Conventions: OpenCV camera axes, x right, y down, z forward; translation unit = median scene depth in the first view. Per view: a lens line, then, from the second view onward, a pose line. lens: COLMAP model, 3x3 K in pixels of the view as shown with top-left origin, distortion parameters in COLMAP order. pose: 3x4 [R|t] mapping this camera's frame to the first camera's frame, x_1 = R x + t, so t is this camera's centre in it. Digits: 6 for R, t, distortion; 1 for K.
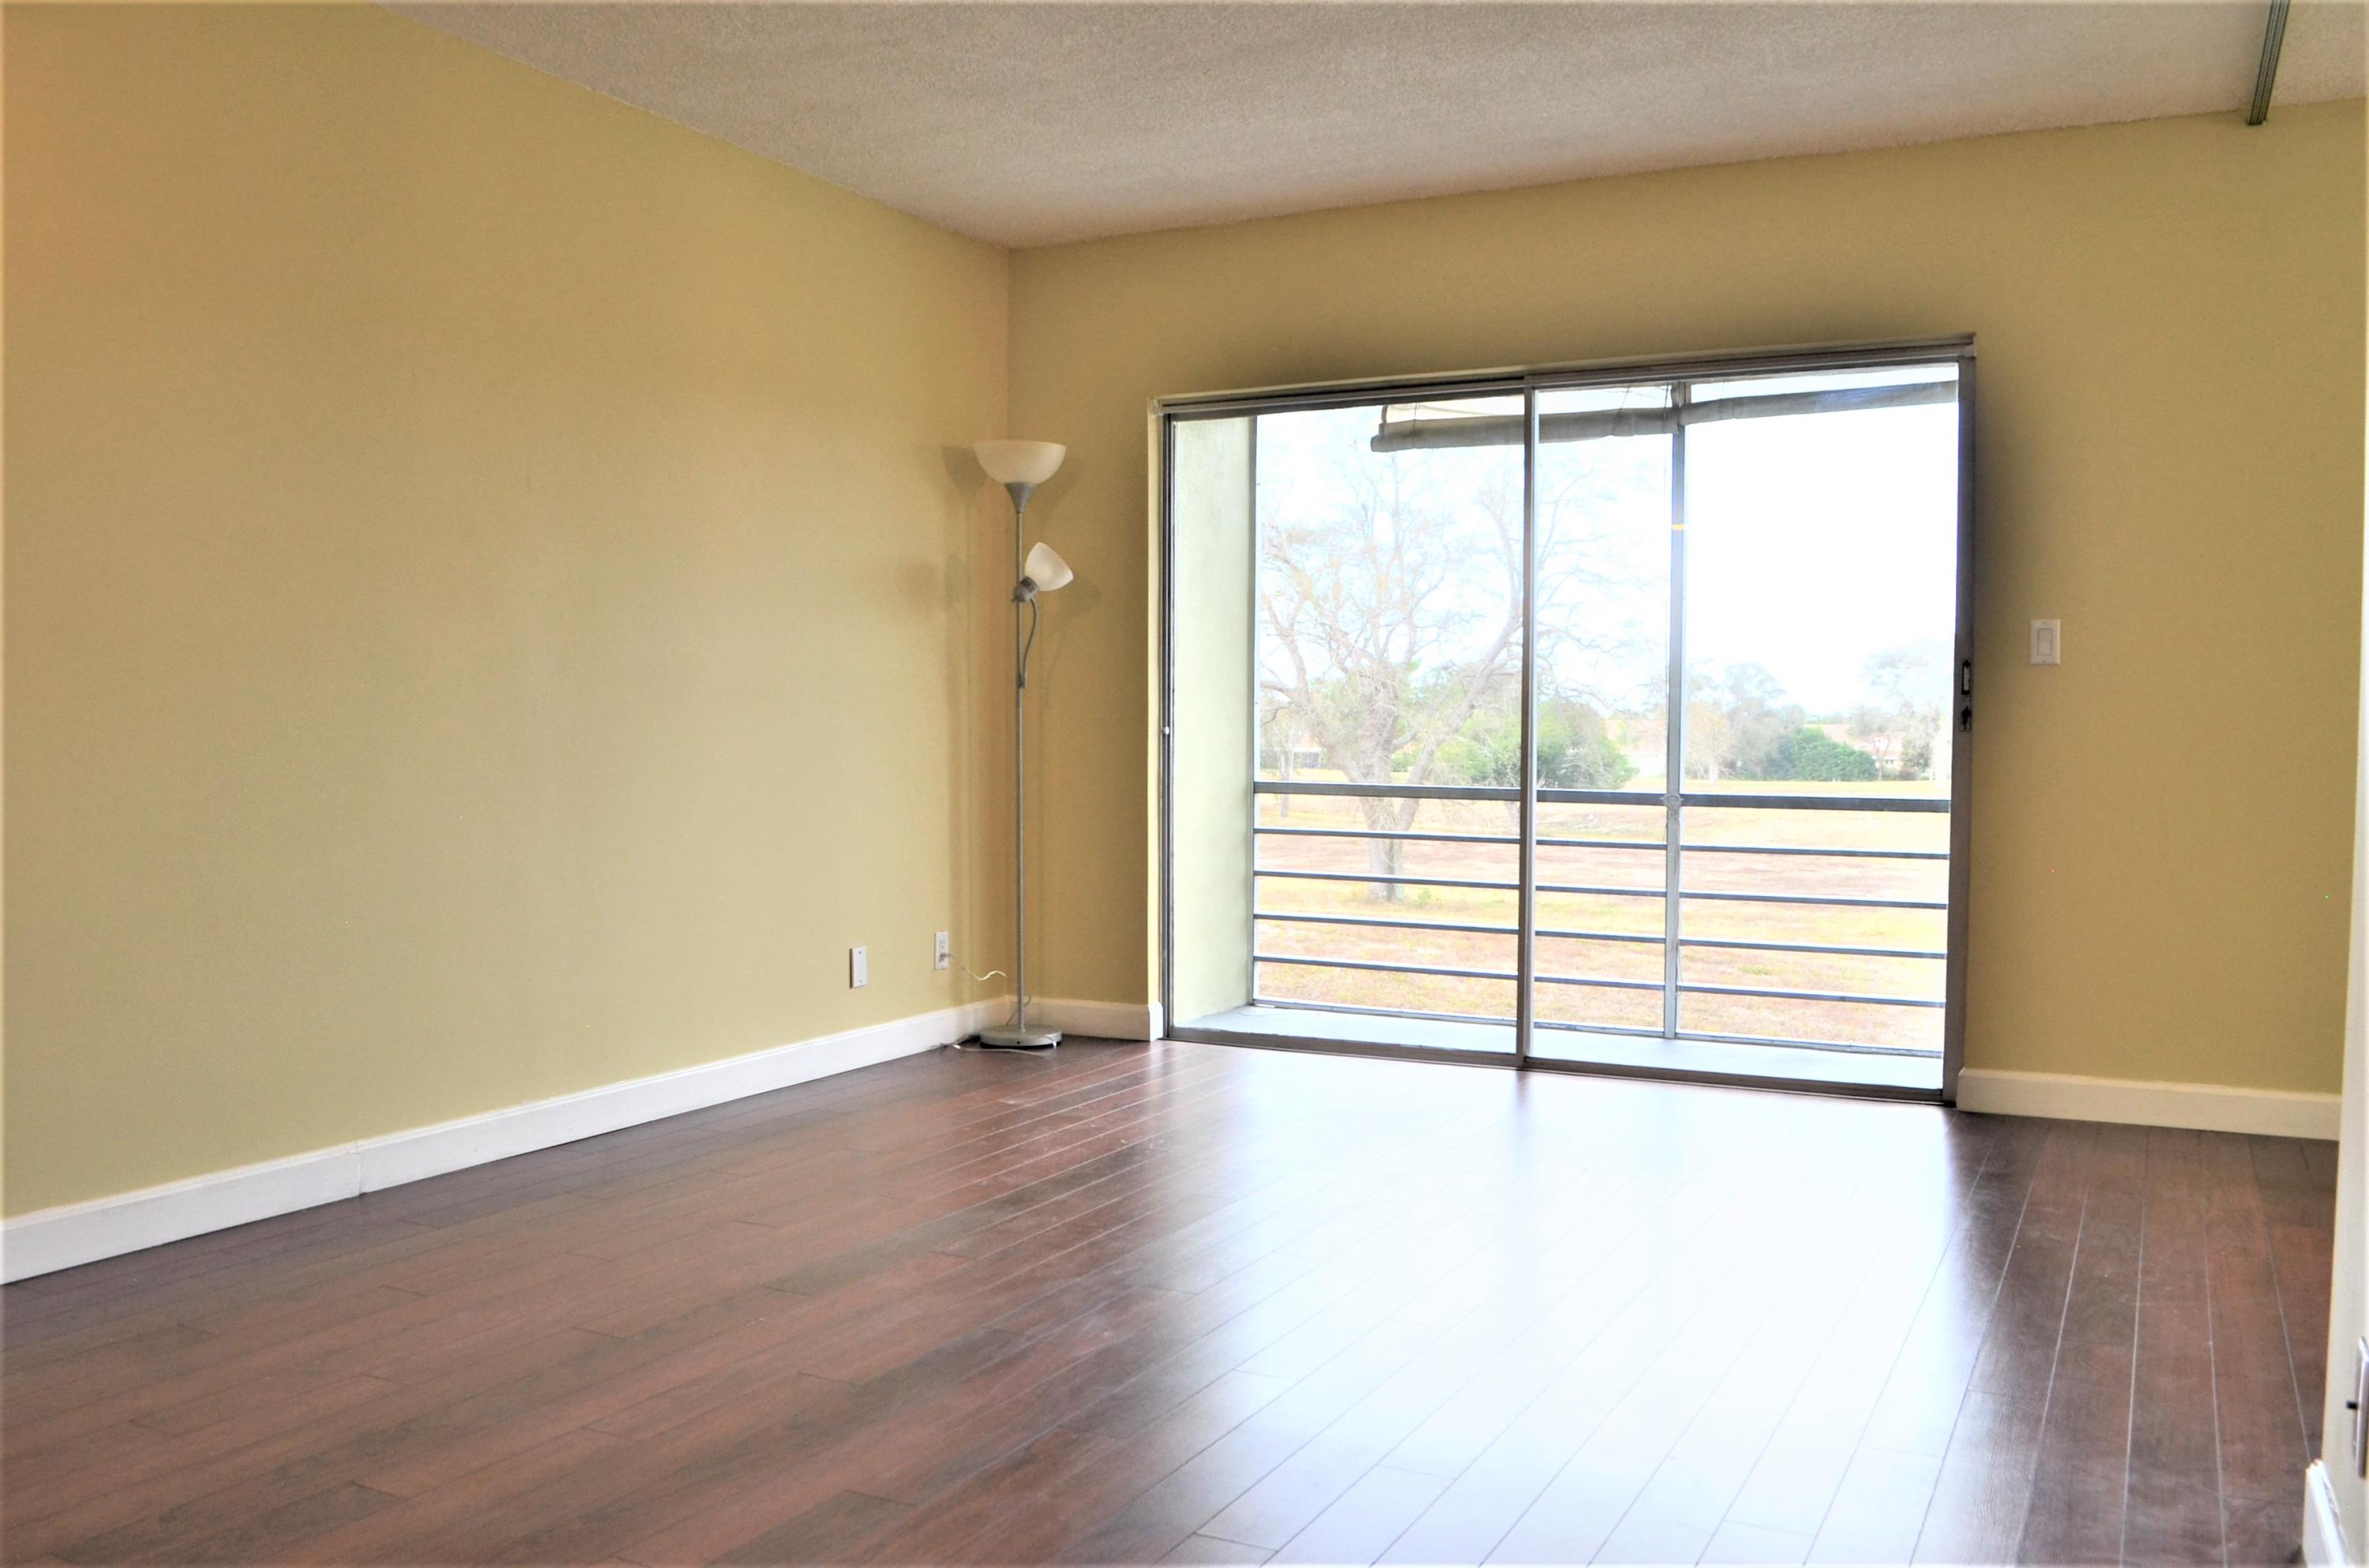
lens RADIAL K [[1883.1, 0, 1191.6], [0, 1883.1, 811.9], [0, 0, 1]] dist [-0.074330, 0.000248]
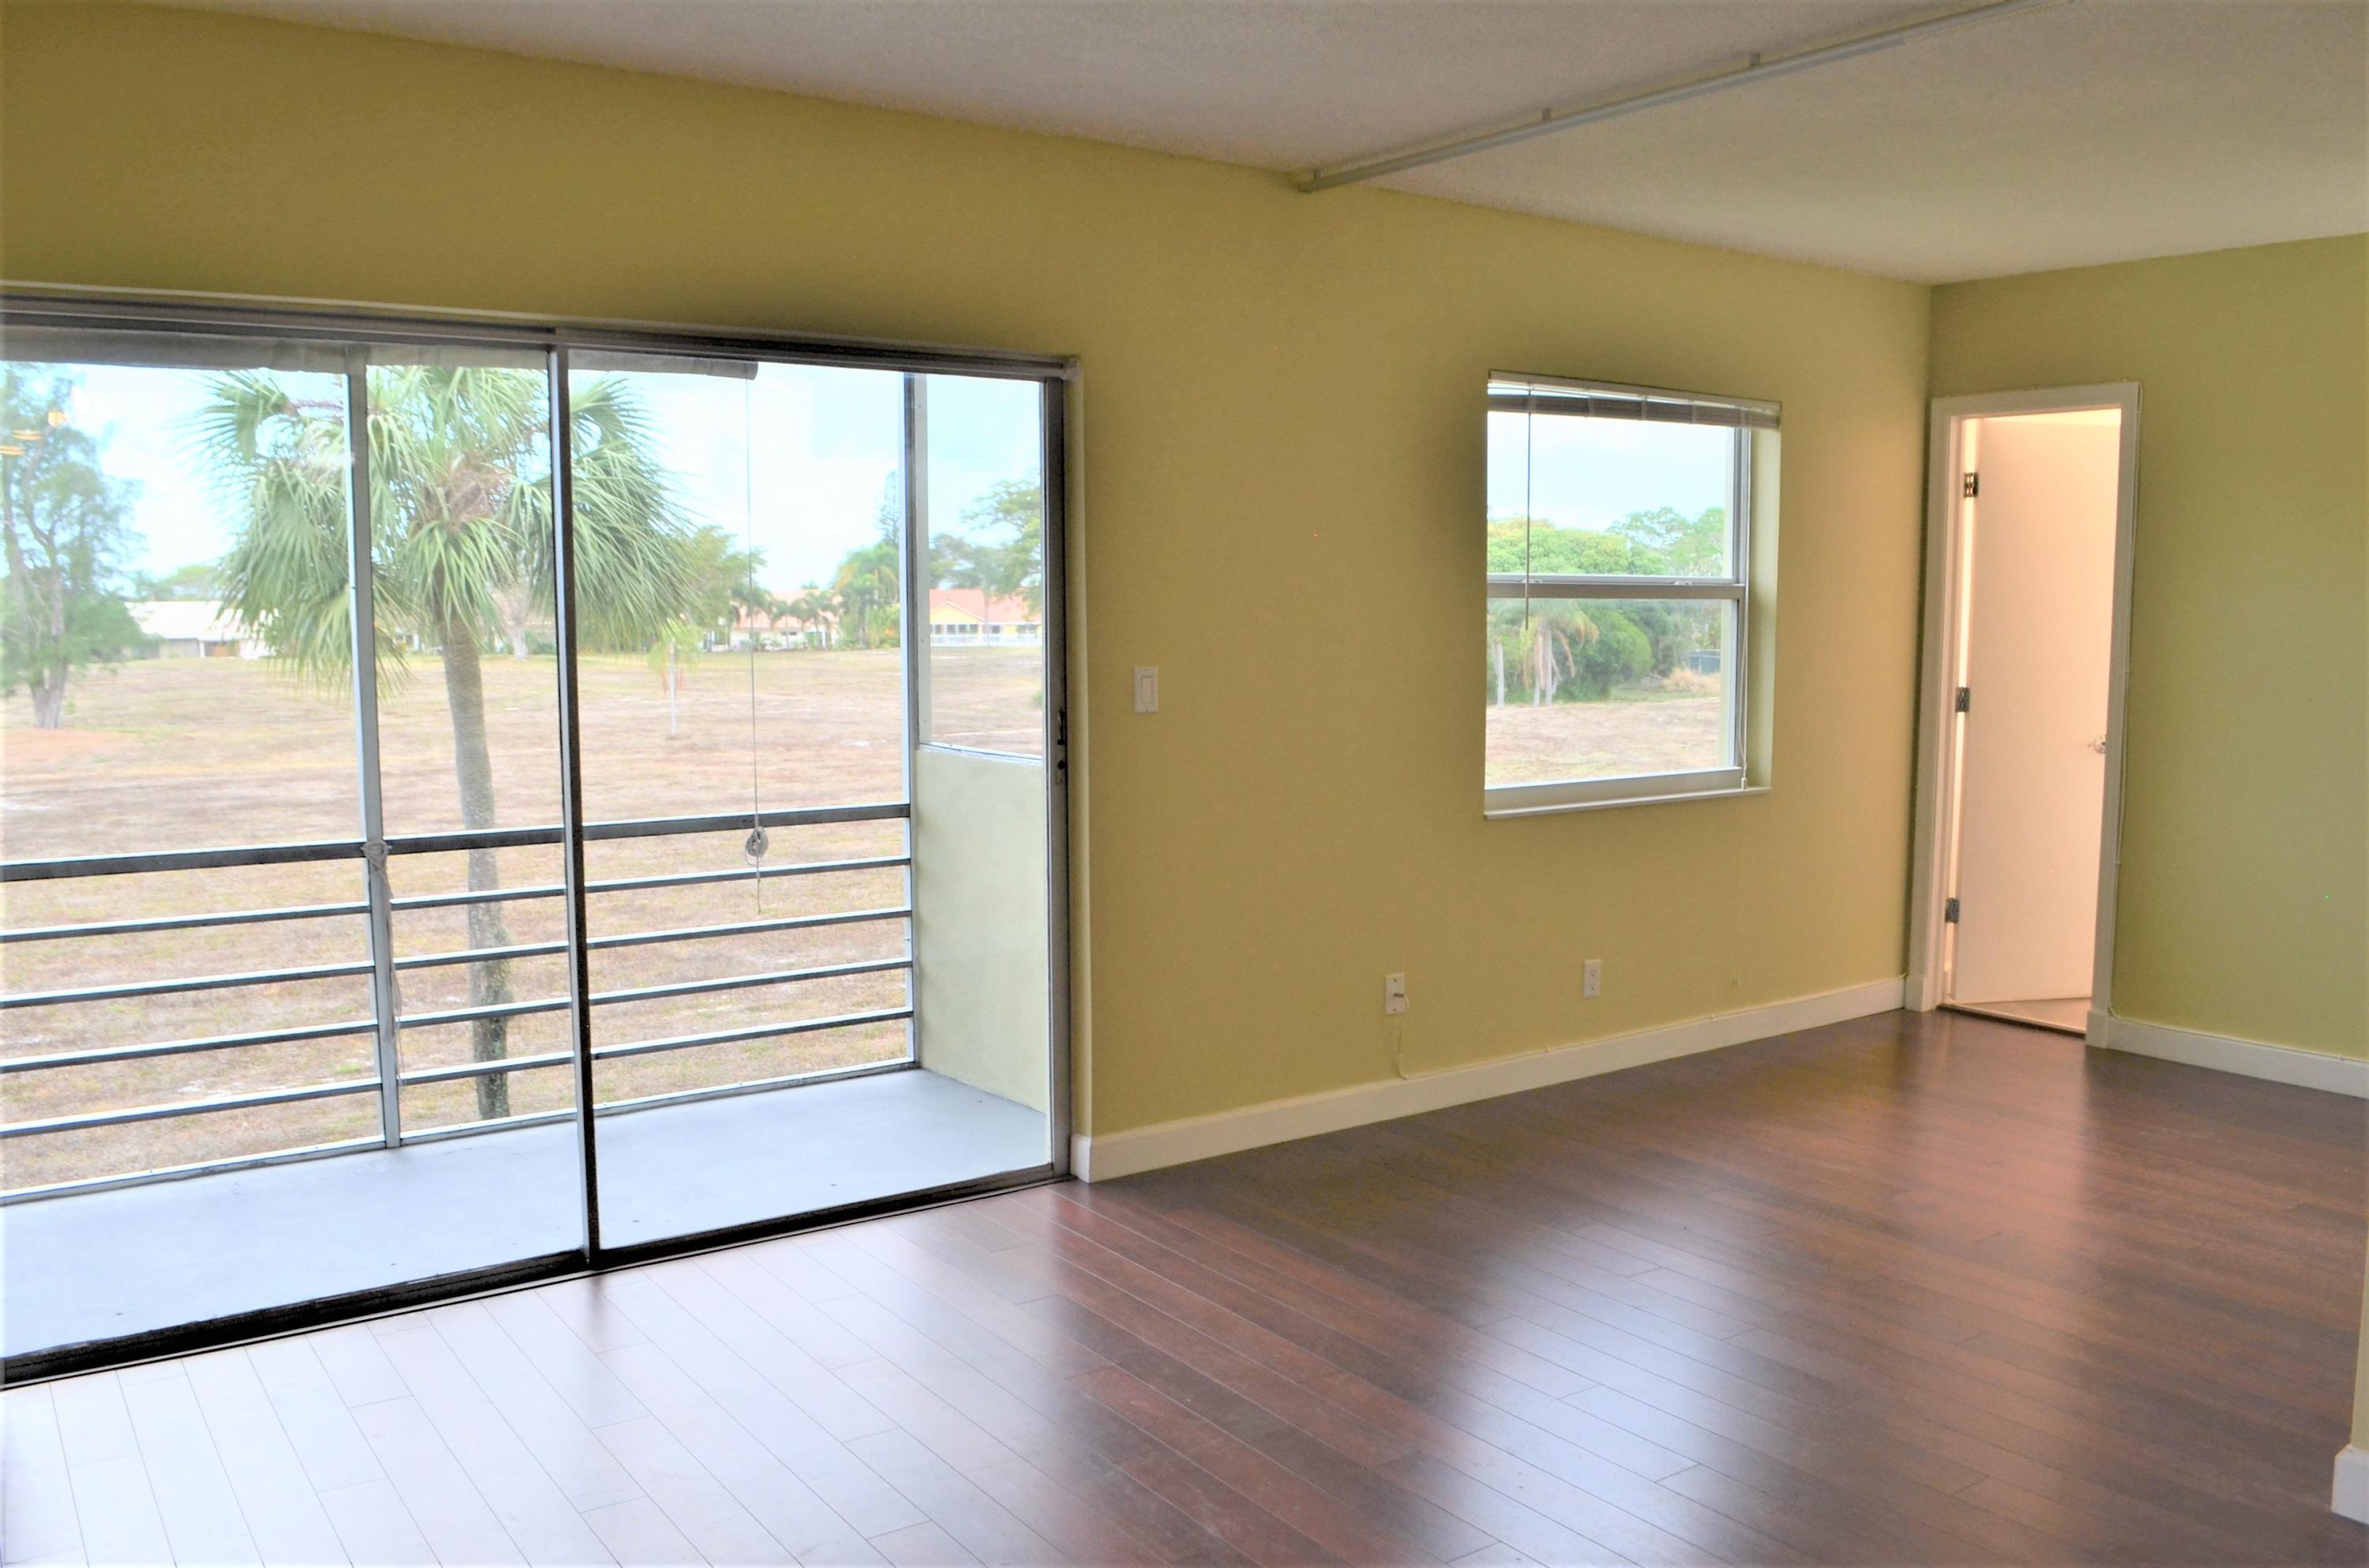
lens RADIAL K [[1883.1, 0, 1191.6], [0, 1883.1, 811.9], [0, 0, 1]] dist [-0.074330, 0.000248]
pose [[0.452979, -0.108725, 0.884866, -0.270048], [0.047061, 0.994068, 0.098051, -0.081149], [-0.890278, -0.002773, 0.455409, 0.347664]]
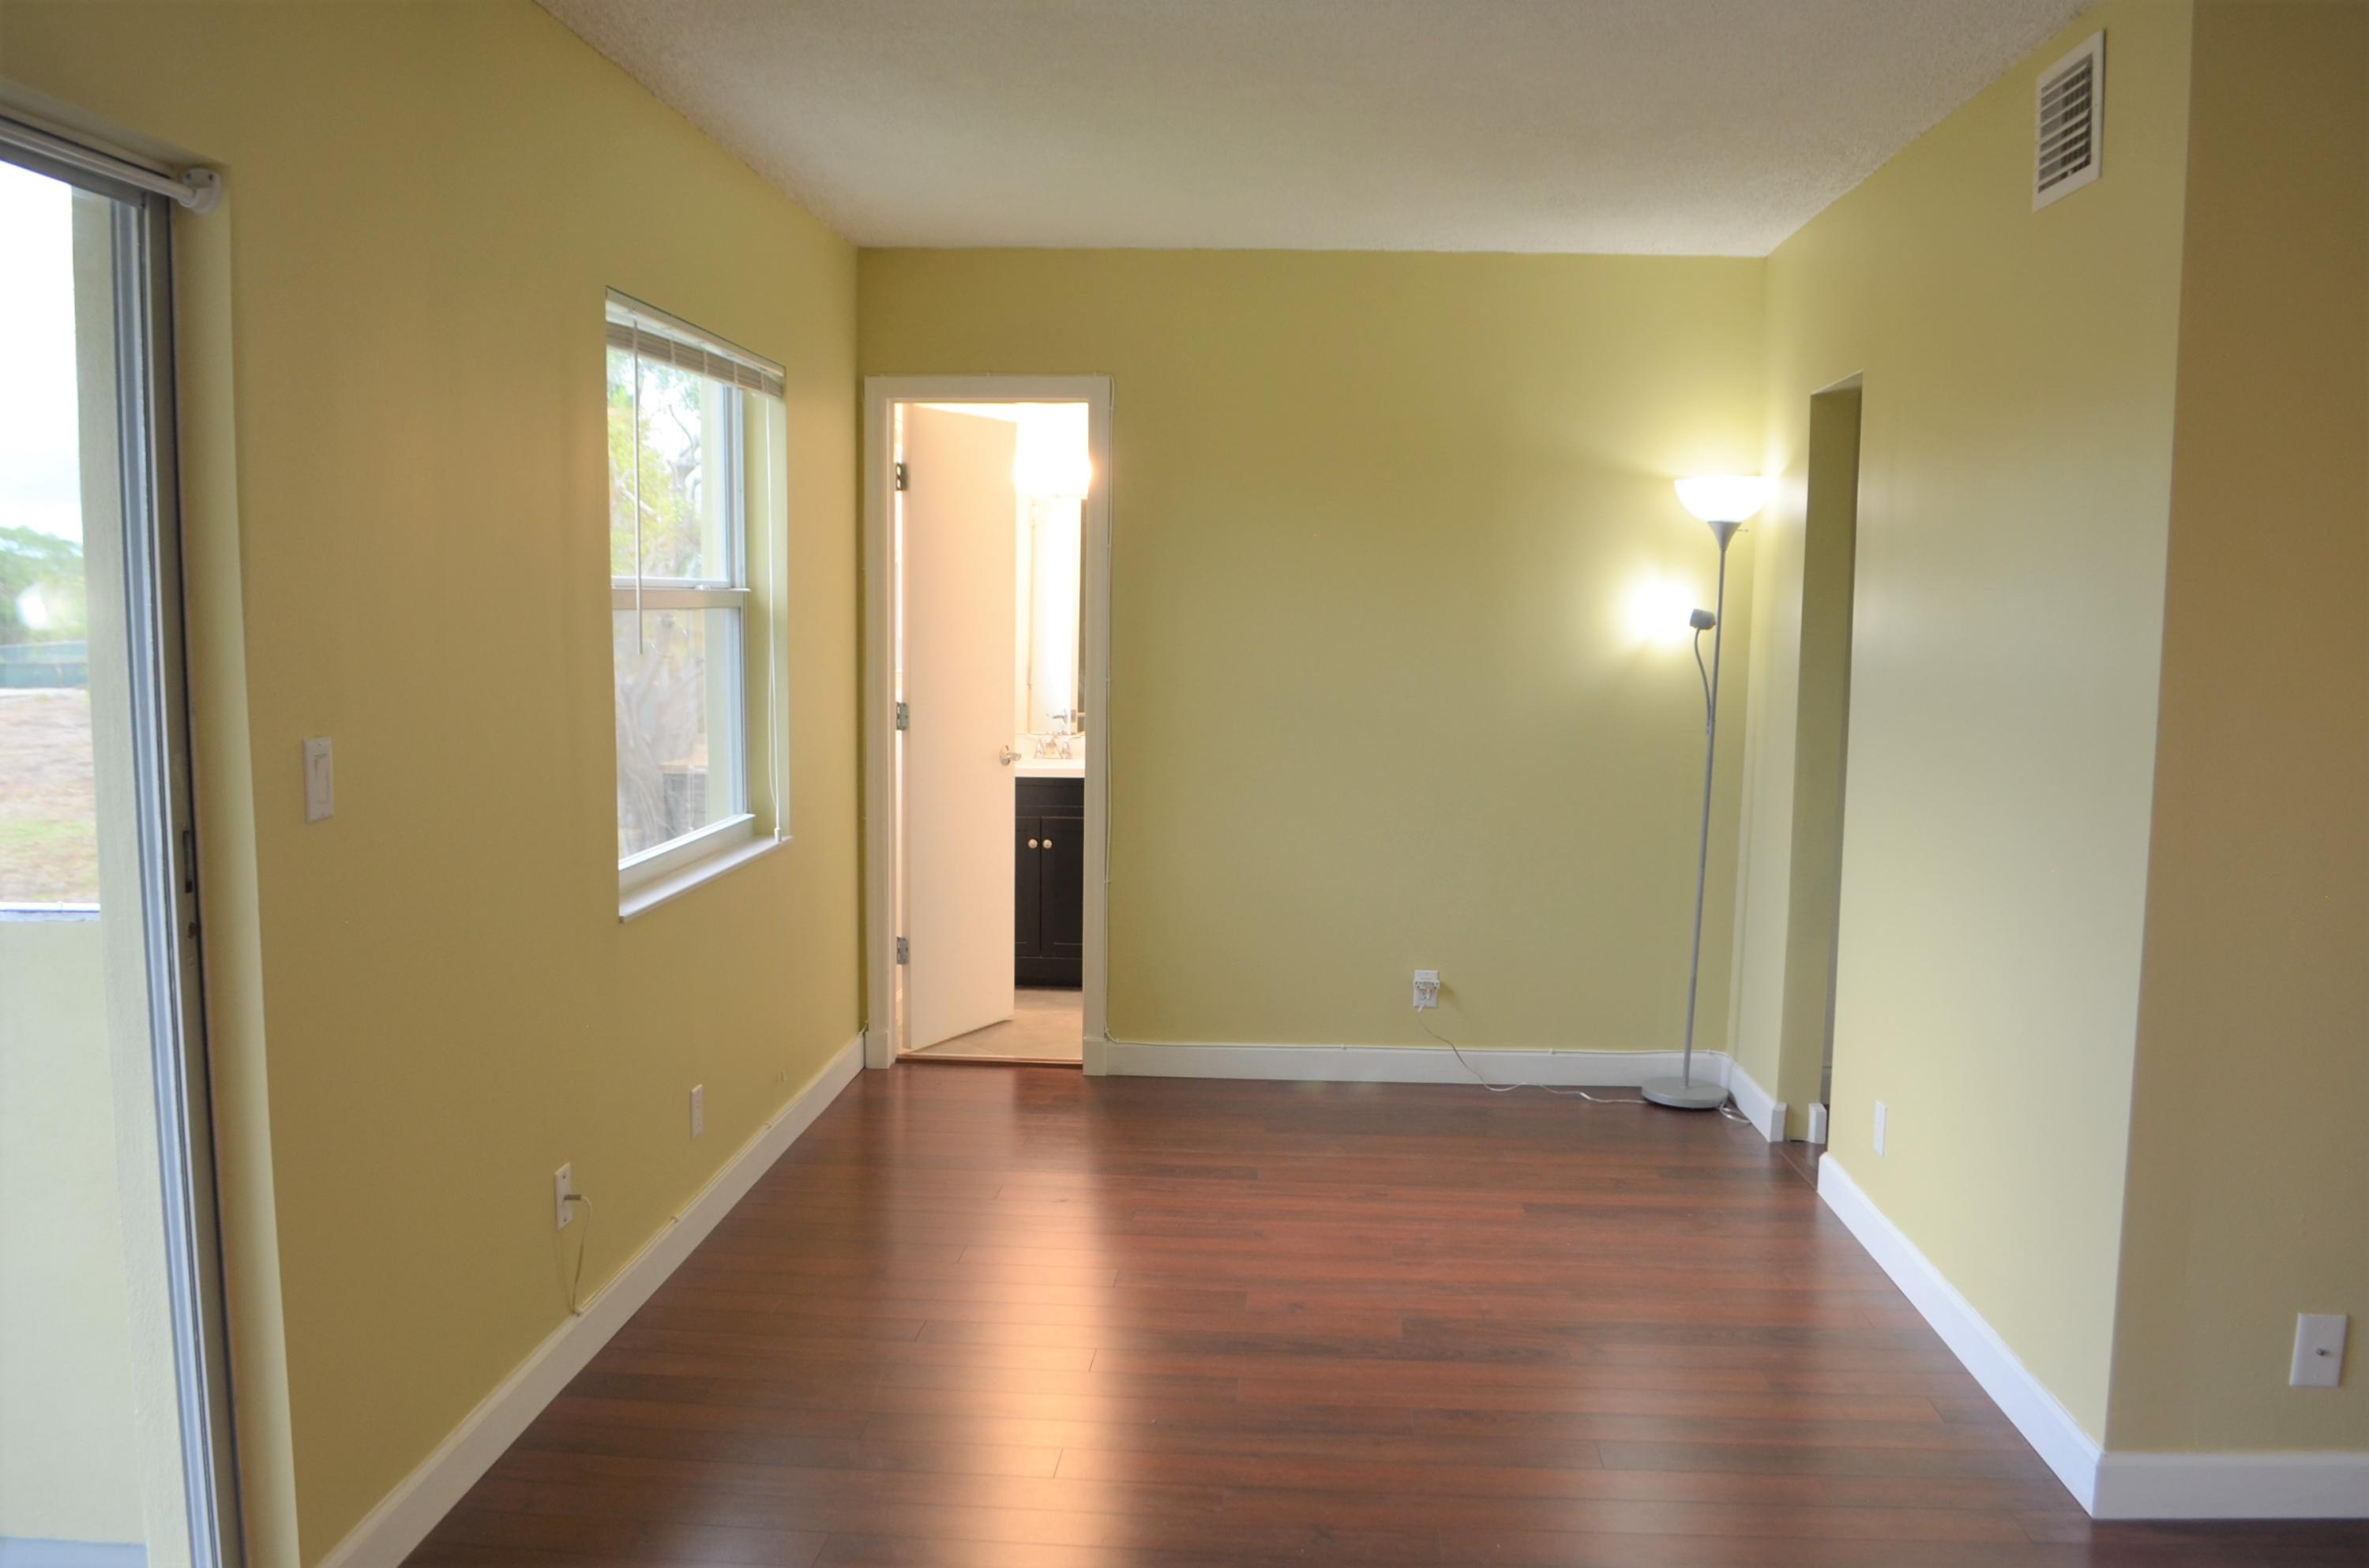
lens RADIAL K [[1922.3, 0, 1179.9], [0, 1922.3, 806.9], [0, 0, 1]] dist [-0.004087, 0.002570]
pose [[-0.394646, -0.112618, 0.911906, -0.109588], [0.030883, 0.990274, 0.135661, -0.100820], [-0.918314, 0.081701, -0.387329, 0.649398]]
